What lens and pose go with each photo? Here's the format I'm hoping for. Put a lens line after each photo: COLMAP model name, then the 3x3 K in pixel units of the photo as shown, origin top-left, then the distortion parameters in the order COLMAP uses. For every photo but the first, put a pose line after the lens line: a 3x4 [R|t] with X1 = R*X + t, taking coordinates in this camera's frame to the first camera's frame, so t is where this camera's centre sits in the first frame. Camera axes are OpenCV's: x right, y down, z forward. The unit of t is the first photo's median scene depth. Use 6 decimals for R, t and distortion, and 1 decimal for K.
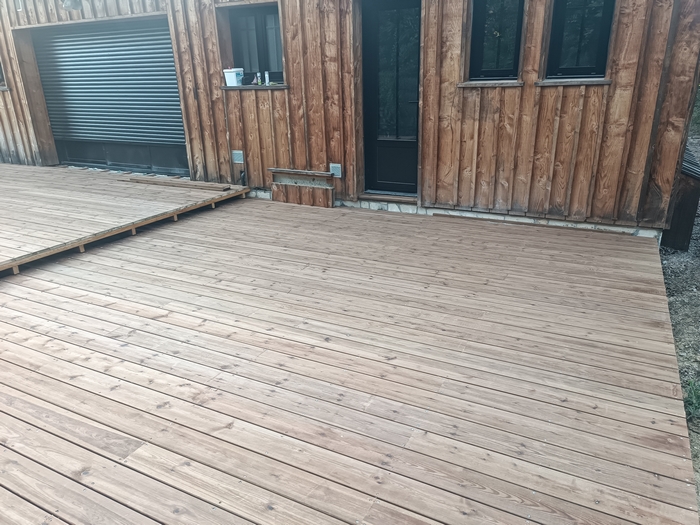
lens RADIAL K [[507.8, 0, 351.4], [0, 507.8, 262.7], [0, 0, 1]] dist [0.042949, -0.040830]
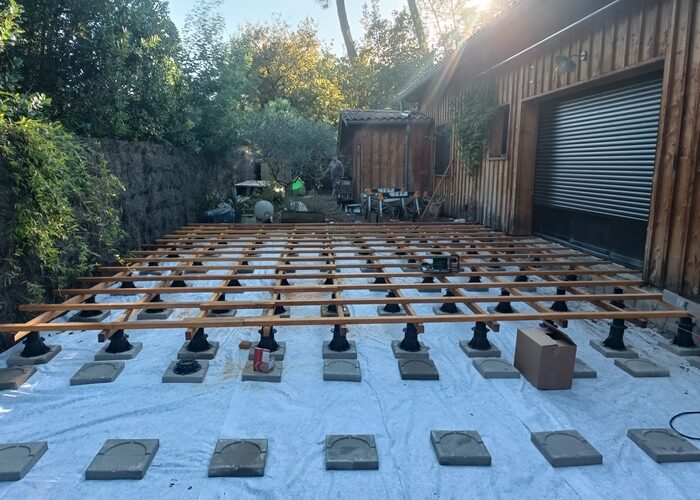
lens RADIAL K [[514.2, 0, 355.0], [0, 514.2, 238.8], [0, 0, 1]] dist [0.083018, -0.007236]
pose [[0.522353, 0.147839, -0.839816, 0.086767], [-0.306954, 0.951436, -0.023433, -0.080133], [0.795567, 0.270026, 0.542365, 0.288021]]
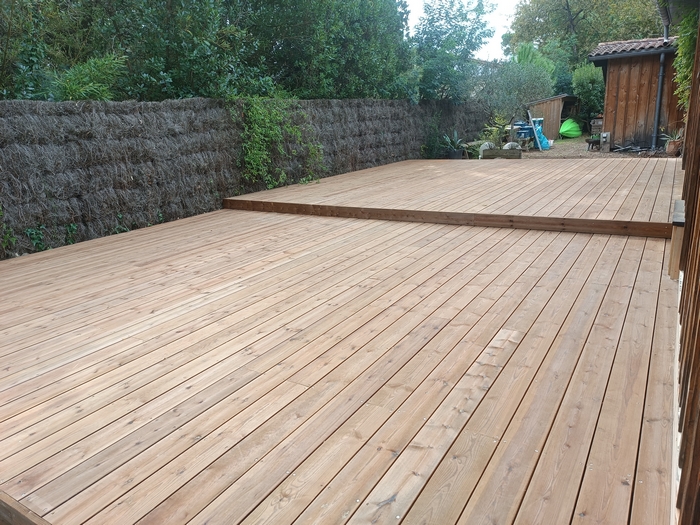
lens RADIAL K [[507.8, 0, 351.9], [0, 507.8, 260.2], [0, 0, 1]] dist [0.042949, -0.040830]
pose [[-0.084482, 0.291468, -0.952843, 0.502083], [-0.293732, 0.906483, 0.303330, -0.186038], [0.952147, 0.305507, 0.009032, 0.602380]]
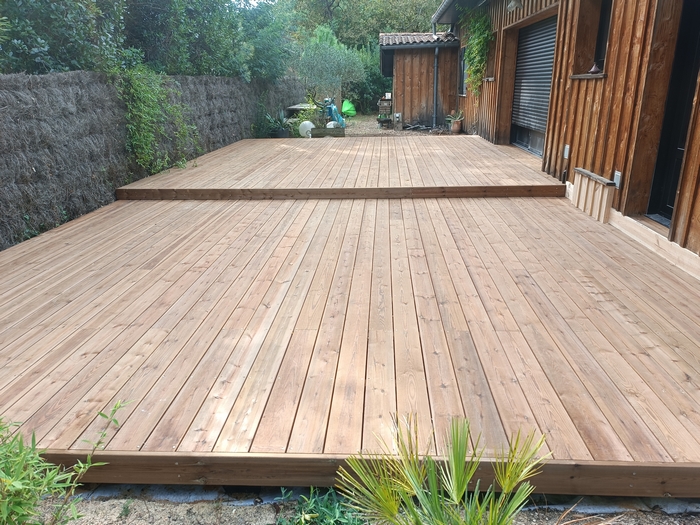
lens RADIAL K [[507.8, 0, 353.9], [0, 507.8, 258.6], [0, 0, 1]] dist [0.042949, -0.040830]
pose [[0.399578, 0.308393, -0.863268, 0.493544], [-0.301947, 0.933439, 0.193700, -0.087833], [0.865543, 0.183263, 0.466100, 0.258746]]
